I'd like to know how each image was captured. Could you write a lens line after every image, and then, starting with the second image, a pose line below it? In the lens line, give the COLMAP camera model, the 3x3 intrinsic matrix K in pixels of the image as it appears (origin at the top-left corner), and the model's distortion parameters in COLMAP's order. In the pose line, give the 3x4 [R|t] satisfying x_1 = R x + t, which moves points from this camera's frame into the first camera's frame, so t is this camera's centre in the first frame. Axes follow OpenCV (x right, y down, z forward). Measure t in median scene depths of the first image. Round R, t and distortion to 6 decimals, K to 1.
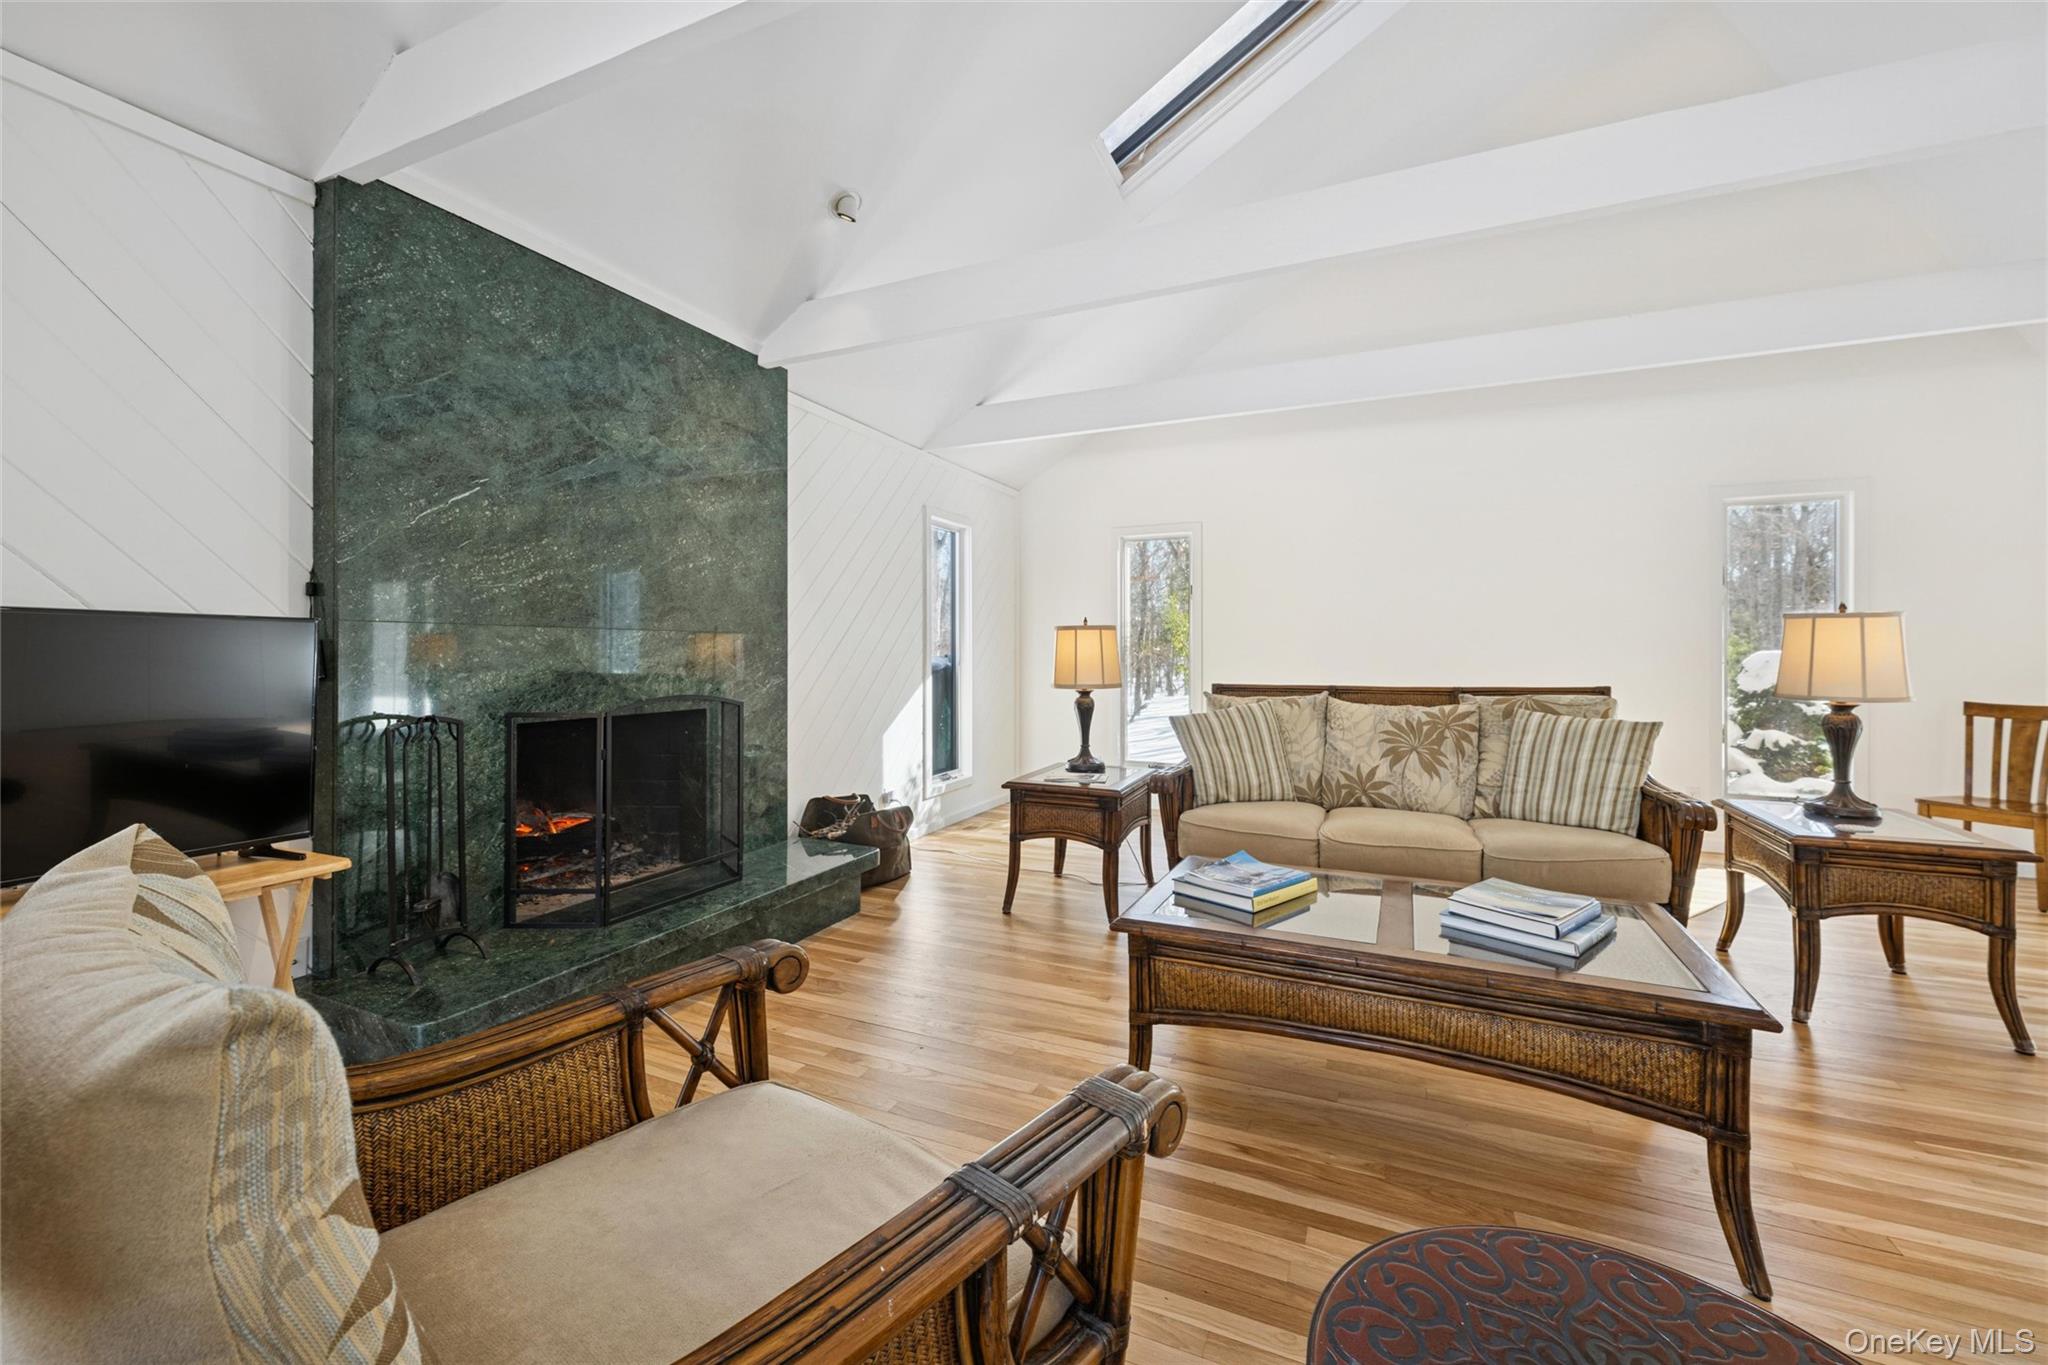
lens RADIAL K [[821.9, 0, 1016.5], [0, 821.9, 650.0], [0, 0, 1]] dist [0.001203, 0.000230]
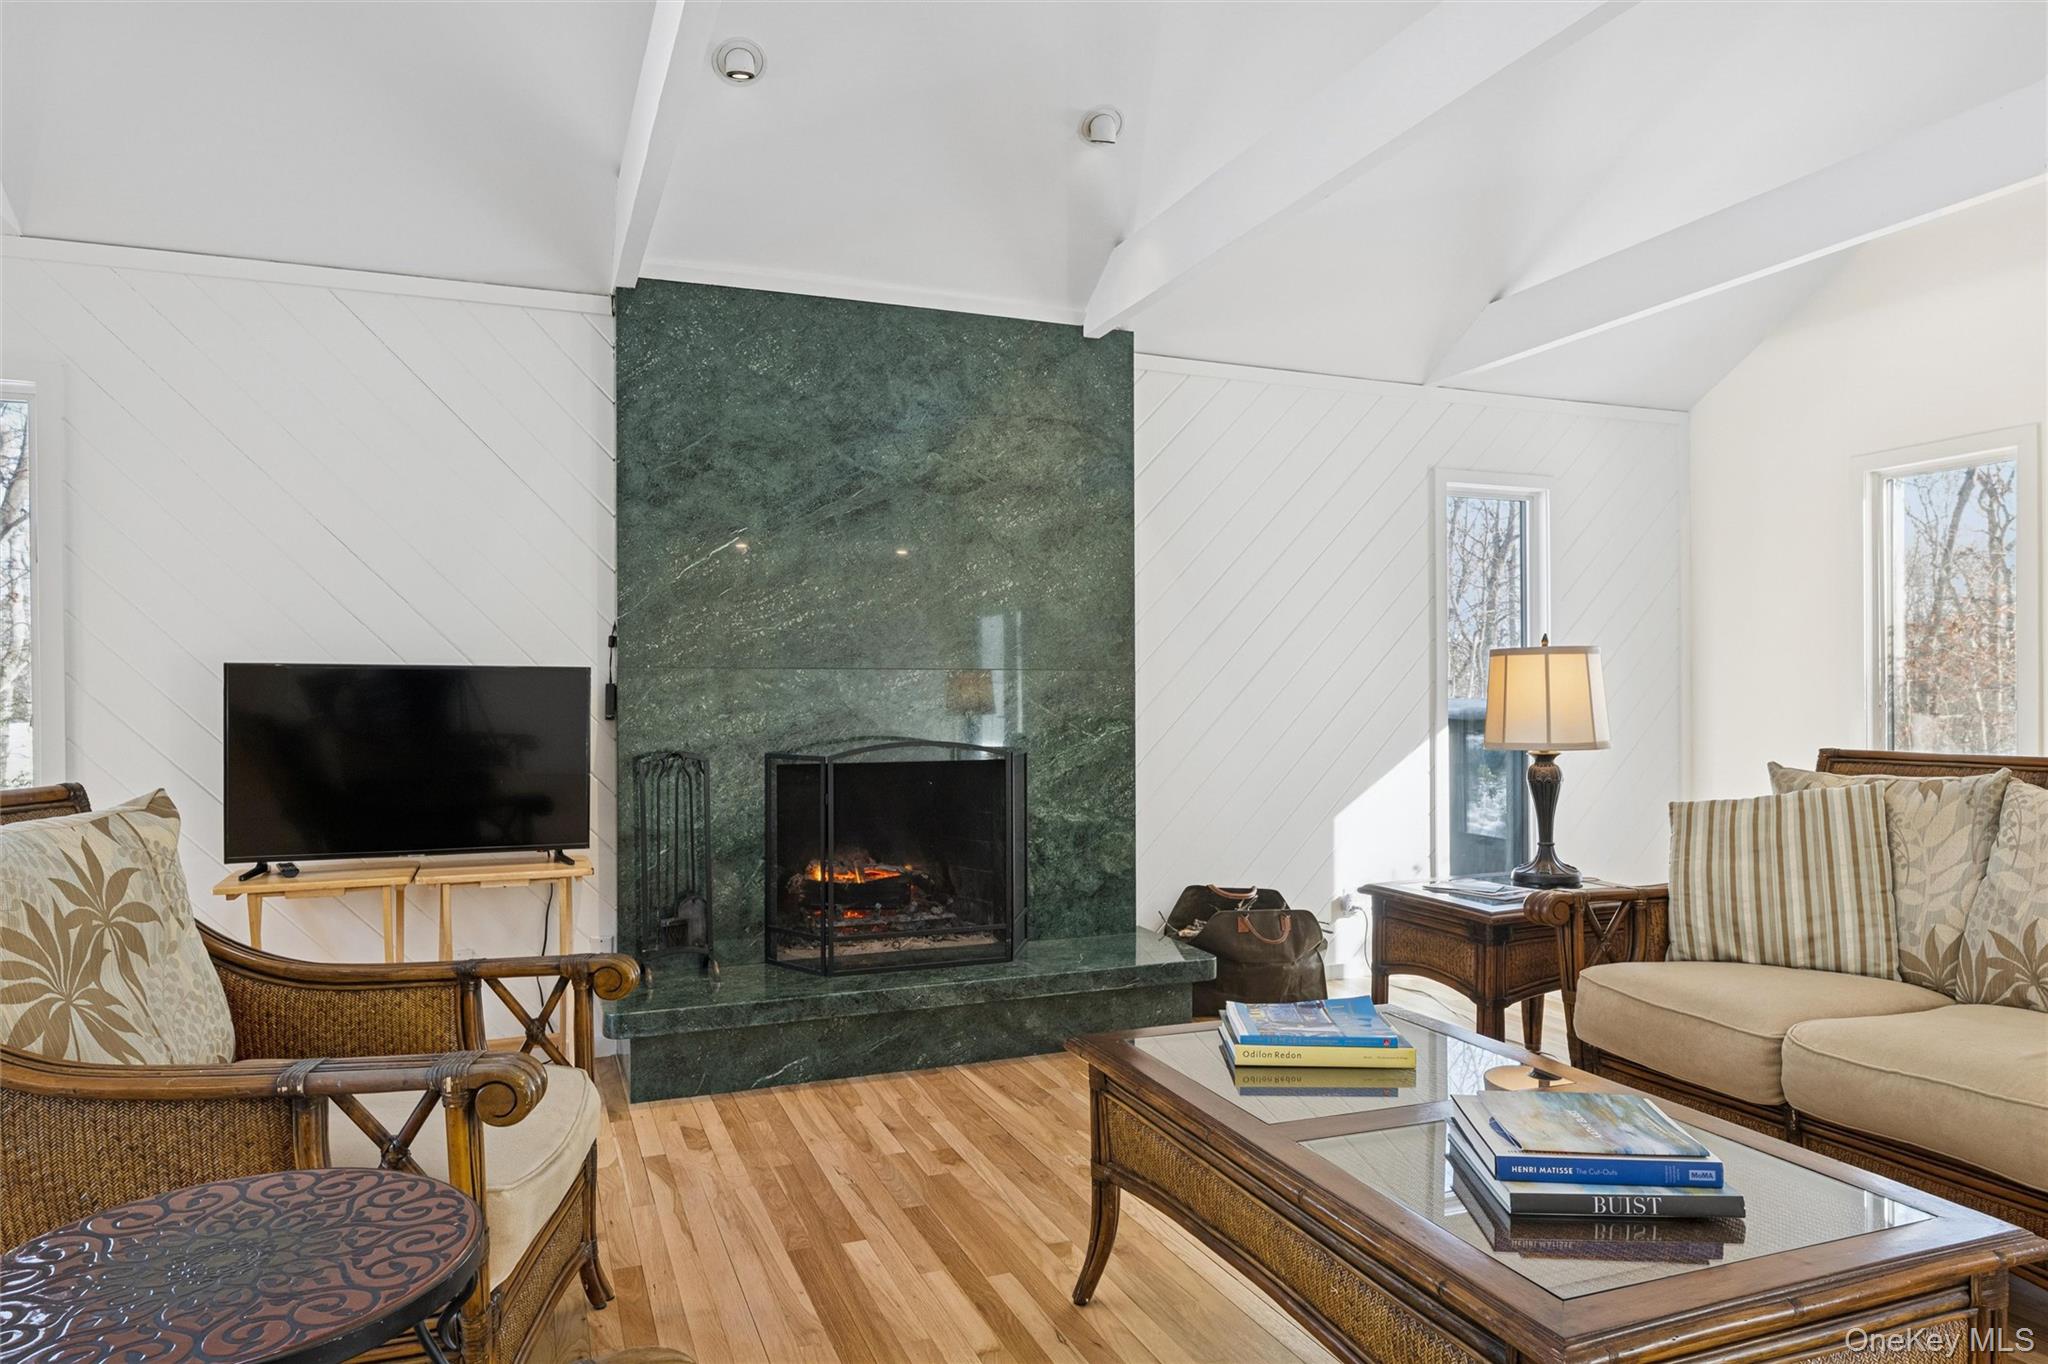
lens RADIAL K [[1264.9, 0, 1024.7], [0, 1264.9, 700.9], [0, 0, 1]] dist [0.001511, -0.001397]
pose [[0.721403, -0.000318, -0.692515, 0.583336], [0.006440, 0.999960, 0.006249, 0.002456], [0.692486, -0.008968, 0.721376, 0.070209]]
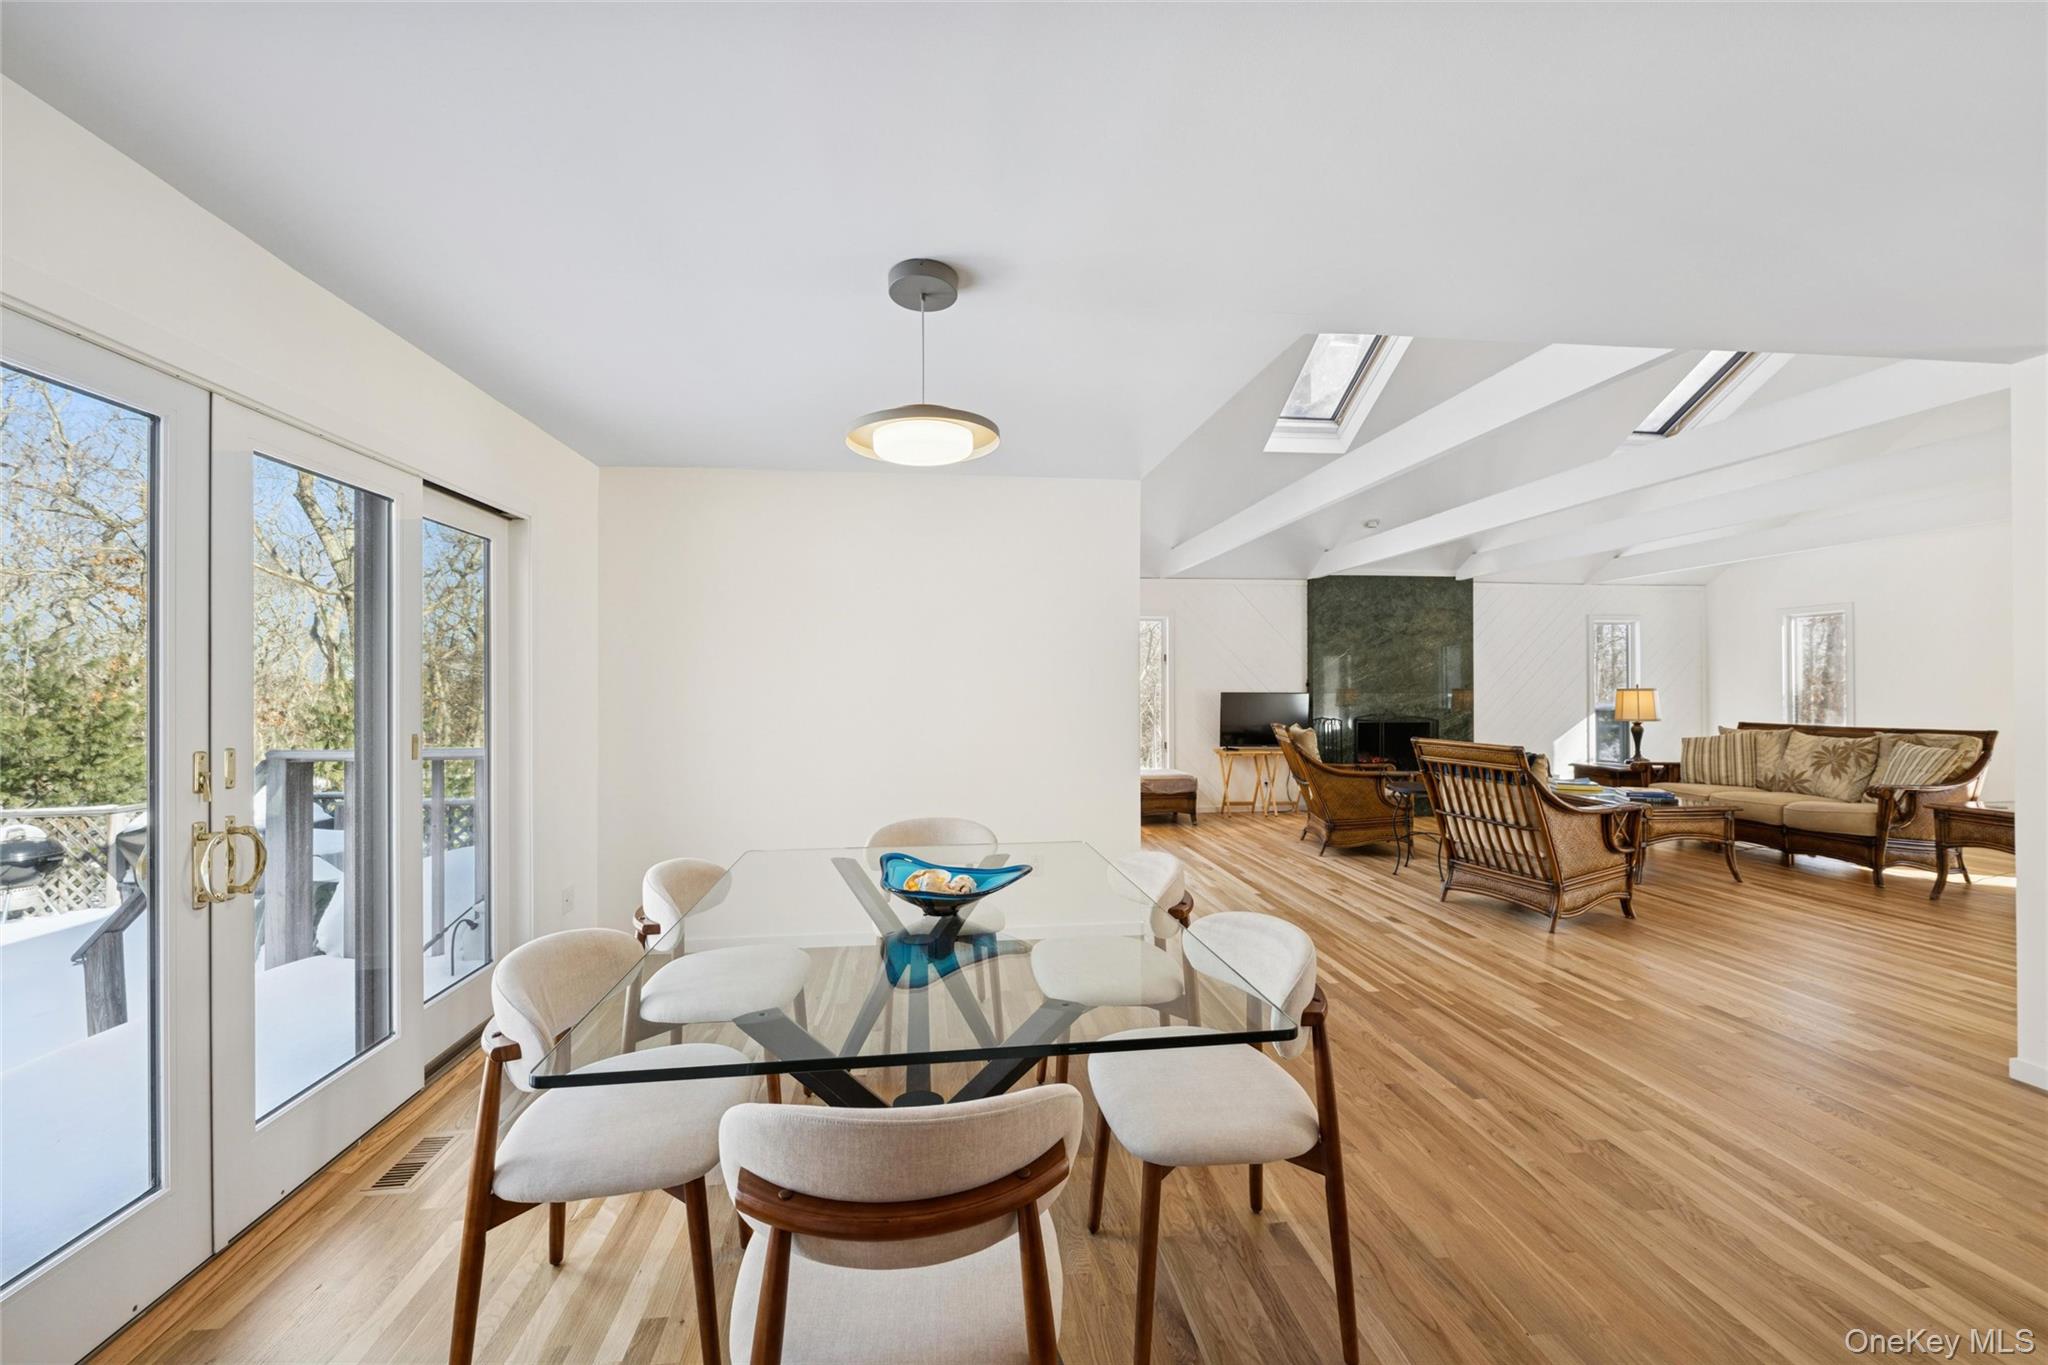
lens RADIAL K [[804.3, 0, 1021.4], [0, 804.3, 687.5], [0, 0, 1]] dist [0.001601, -0.000139]
pose [[0.517748, -0.000779, -0.855533, 1.195316], [0.003333, 0.999994, 0.001106, -0.048490], [0.855527, -0.003424, 0.517747, -1.496499]]
